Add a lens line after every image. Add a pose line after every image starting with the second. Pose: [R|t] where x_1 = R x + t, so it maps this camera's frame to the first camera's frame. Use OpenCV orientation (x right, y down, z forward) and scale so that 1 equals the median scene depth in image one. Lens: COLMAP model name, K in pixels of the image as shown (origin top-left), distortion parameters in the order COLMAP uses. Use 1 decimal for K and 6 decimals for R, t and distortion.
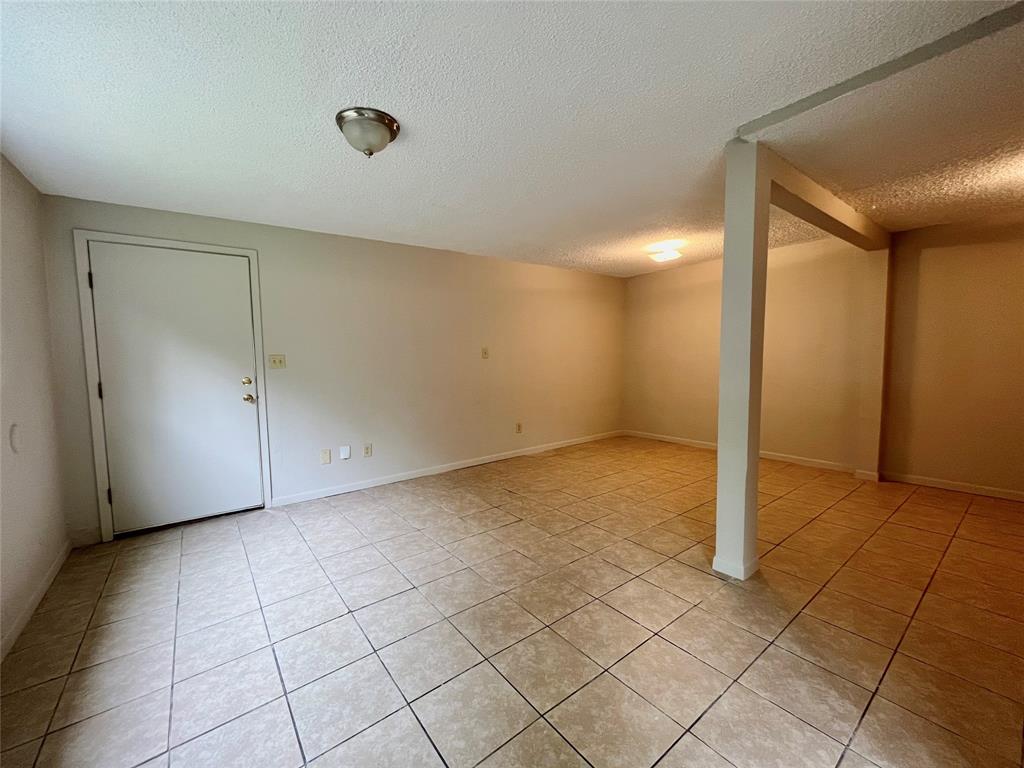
lens RADIAL K [[412.9, 0, 510.6], [0, 412.9, 386.3], [0, 0, 1]] dist [-0.003918, 0.000644]
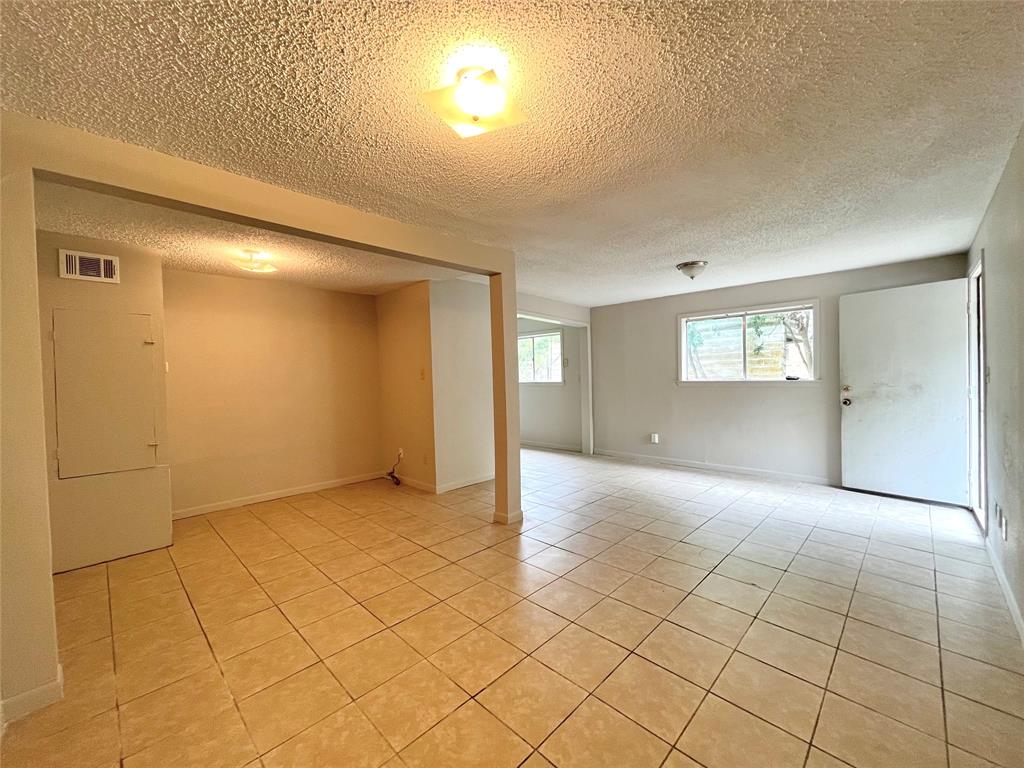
lens RADIAL K [[412.9, 0, 510.7], [0, 412.9, 385.5], [0, 0, 1]] dist [-0.003918, 0.000644]
pose [[-0.989843, 0.039617, -0.136532, 0.610256], [0.024845, 0.993813, 0.108250, -0.188332], [0.139976, 0.103759, -0.984703, 2.071180]]
